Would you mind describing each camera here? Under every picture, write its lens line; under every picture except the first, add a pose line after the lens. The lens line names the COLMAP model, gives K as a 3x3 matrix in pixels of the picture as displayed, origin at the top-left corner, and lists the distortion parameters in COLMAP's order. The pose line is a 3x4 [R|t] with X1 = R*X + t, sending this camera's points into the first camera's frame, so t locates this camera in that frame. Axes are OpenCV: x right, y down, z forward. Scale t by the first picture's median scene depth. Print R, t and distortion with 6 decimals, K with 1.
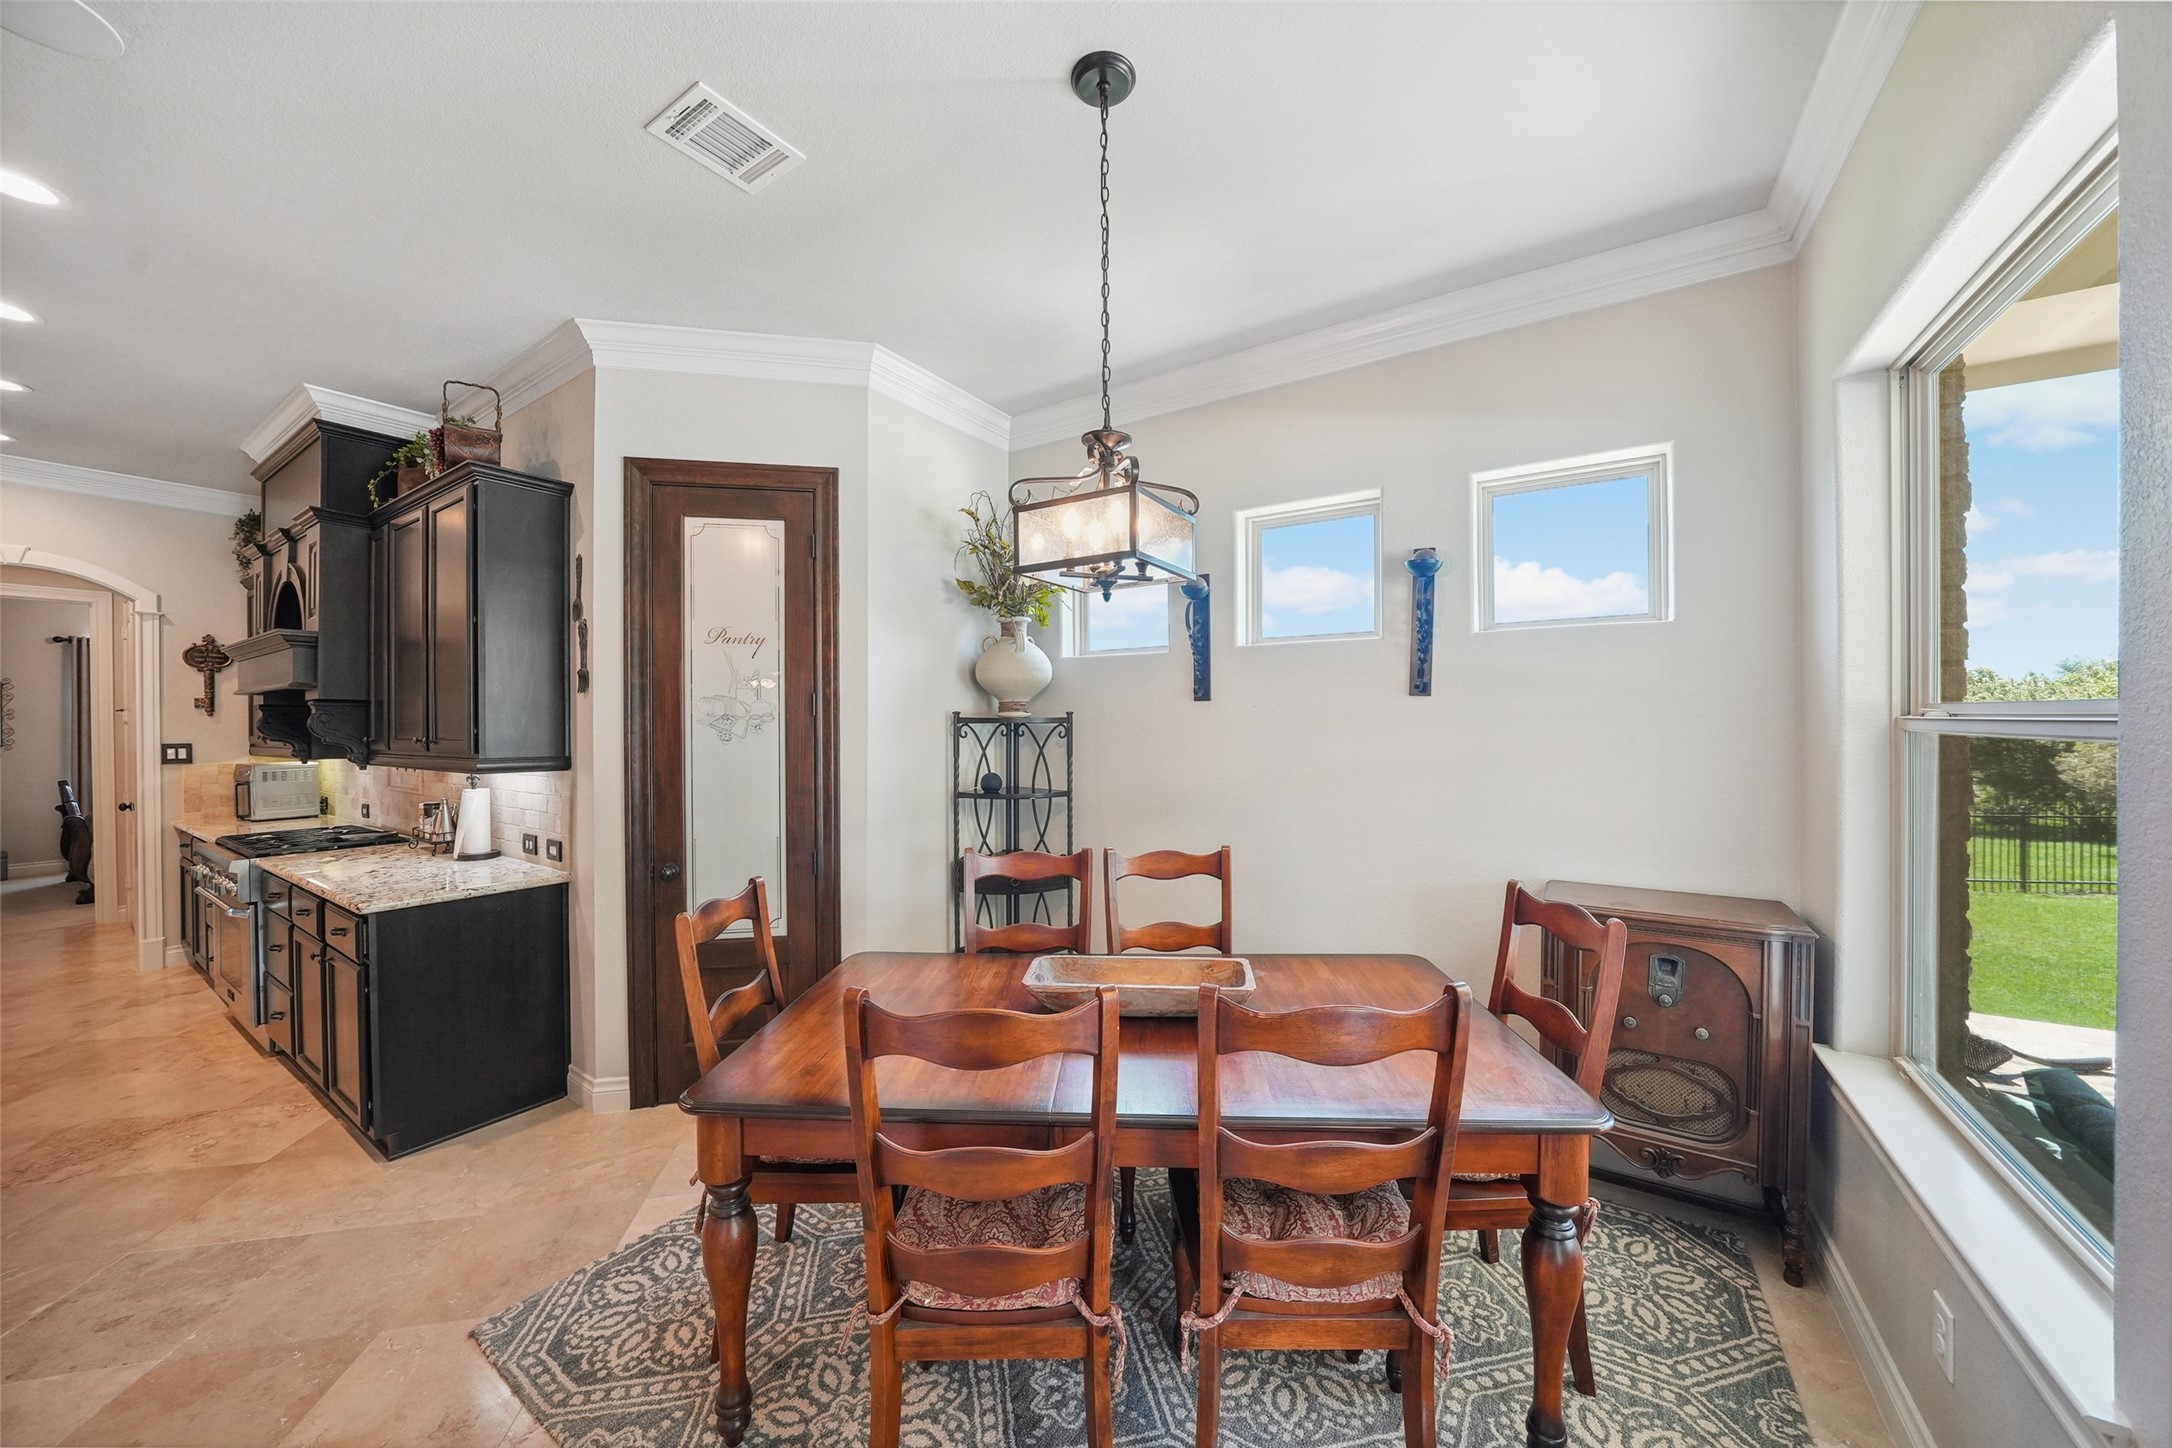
lens RADIAL K [[769.2, 0, 1101.6], [0, 769.2, 724.3], [0, 0, 1]] dist [-0.018993, 0.001467]
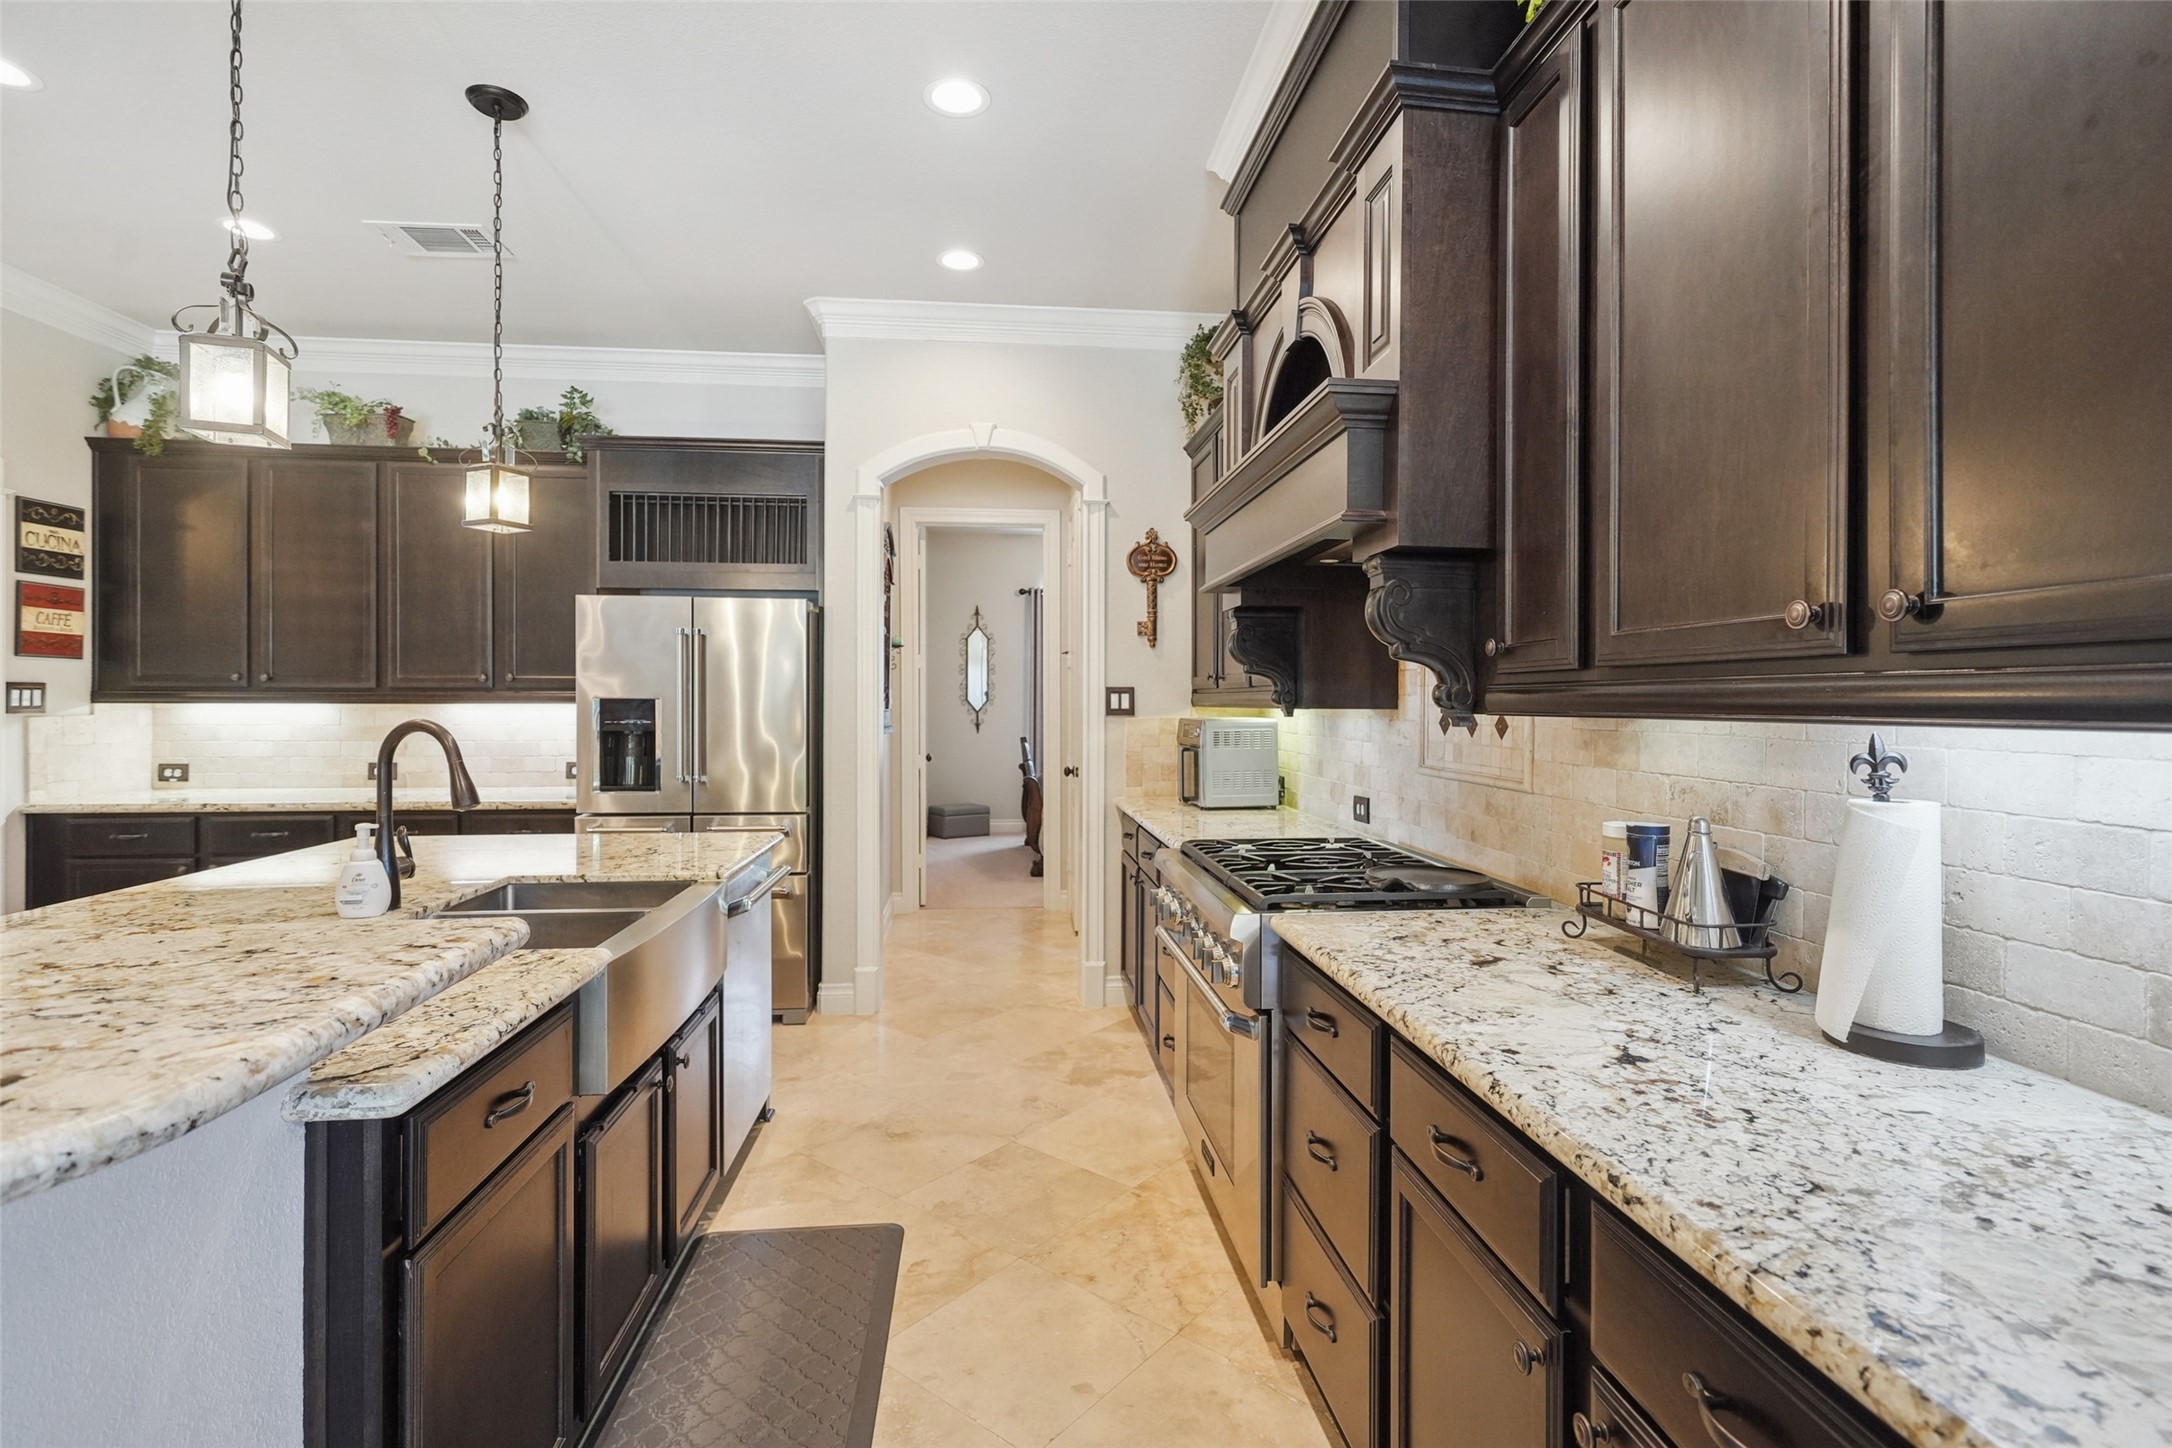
lens RADIAL K [[1014.6, 0, 1081.5], [0, 1014.6, 700.9], [0, 0, 1]] dist [0.018500, -0.000106]
pose [[0.624471, 0.008296, -0.781004, -0.517697], [-0.008738, 0.999955, 0.003635, 0.035646], [0.780999, 0.004554, 0.624516, 0.381223]]
